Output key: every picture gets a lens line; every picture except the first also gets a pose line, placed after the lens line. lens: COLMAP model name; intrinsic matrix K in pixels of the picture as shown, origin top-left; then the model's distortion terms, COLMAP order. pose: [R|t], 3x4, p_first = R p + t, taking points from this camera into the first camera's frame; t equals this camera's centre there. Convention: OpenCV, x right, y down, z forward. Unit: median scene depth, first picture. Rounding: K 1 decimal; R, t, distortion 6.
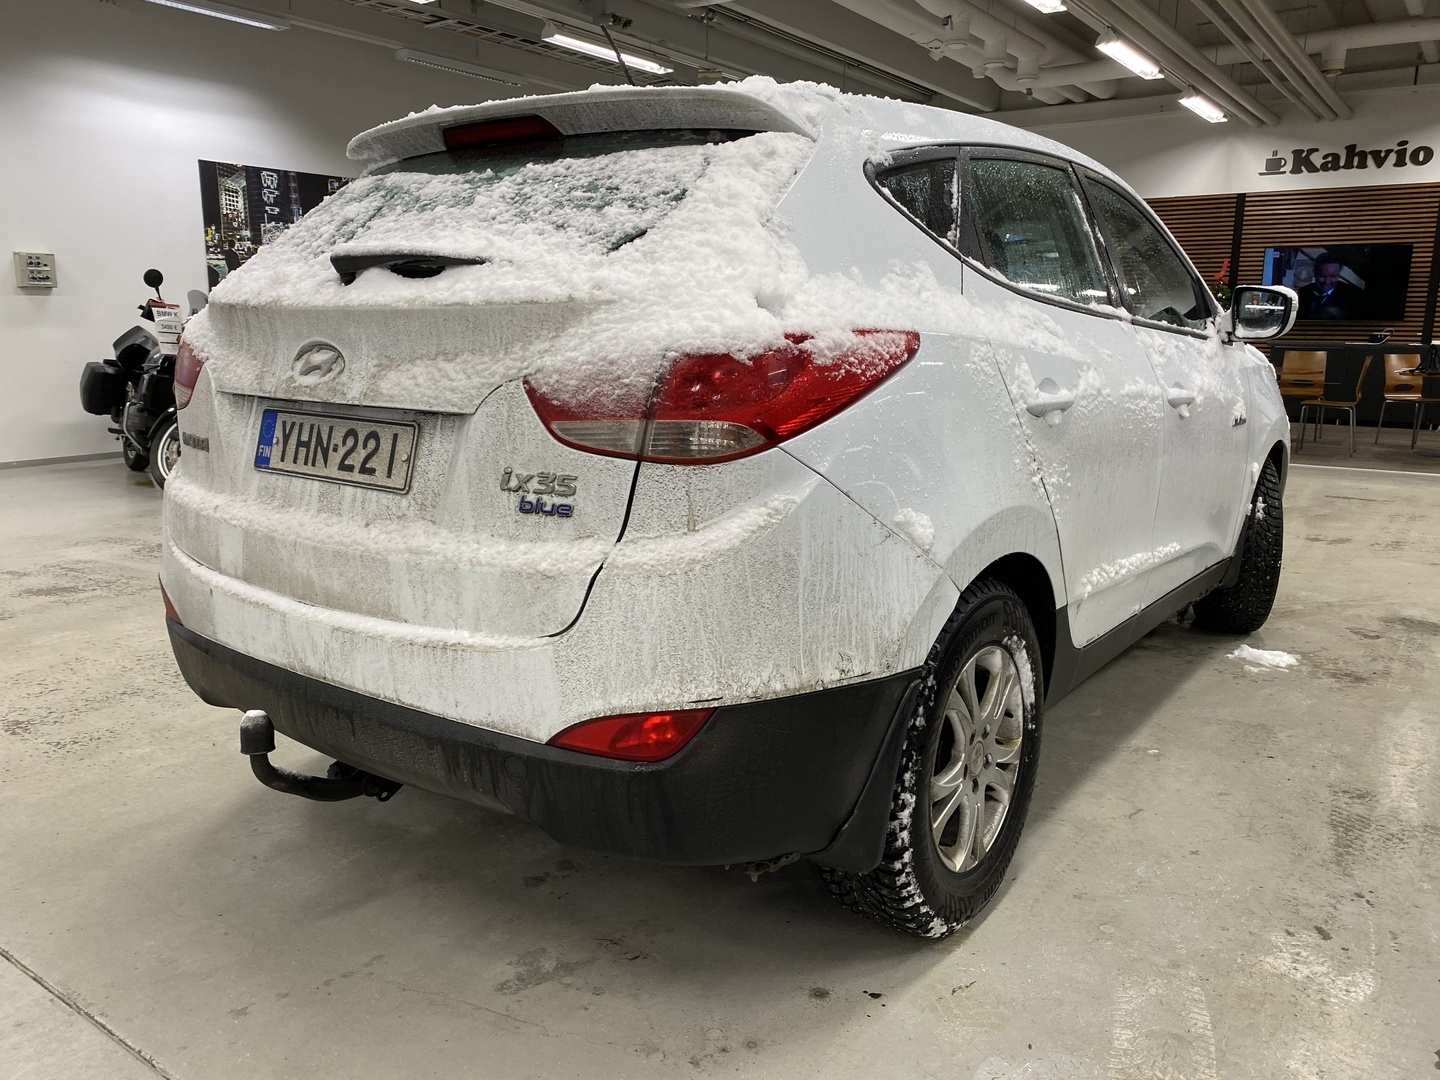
lens RADIAL K [[1098.1, 0, 711.1], [0, 1098.1, 543.0], [0, 0, 1]] dist [0.012938, 0.005616]
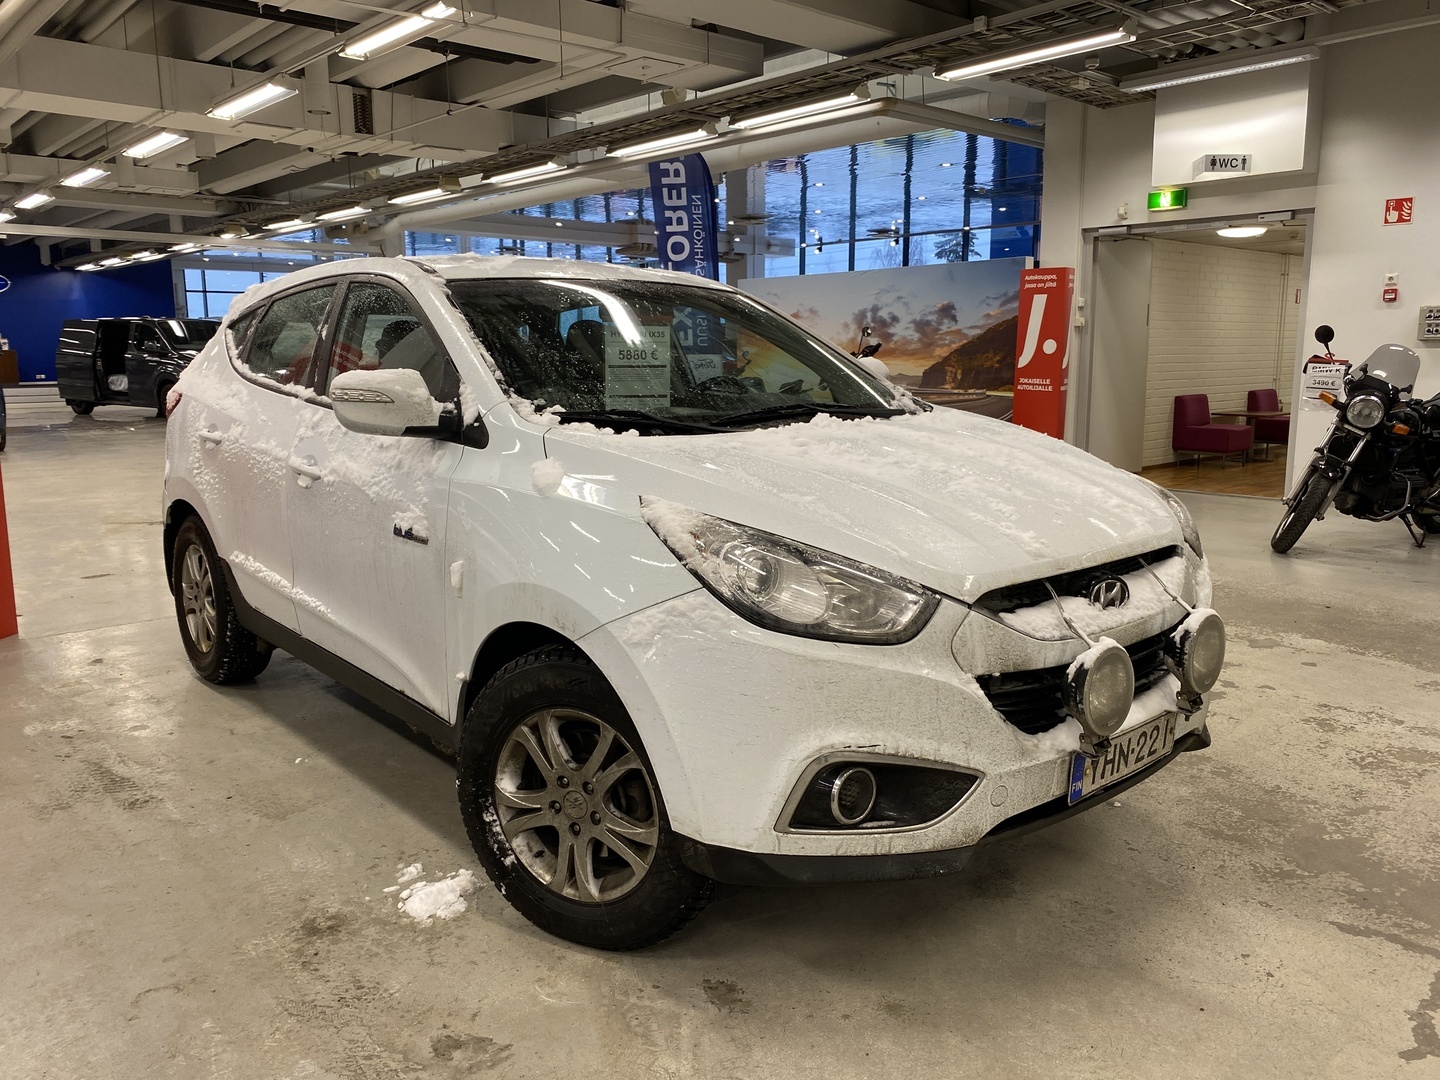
lens RADIAL K [[1098.1, 0, 716.7], [0, 1098.1, 545.7], [0, 0, 1]] dist [0.012938, 0.005616]
pose [[-0.215938, 0.169968, -0.961500, 1.338348], [-0.194929, 0.957405, 0.213022, -0.354808], [0.956752, 0.233424, -0.173608, 1.508865]]
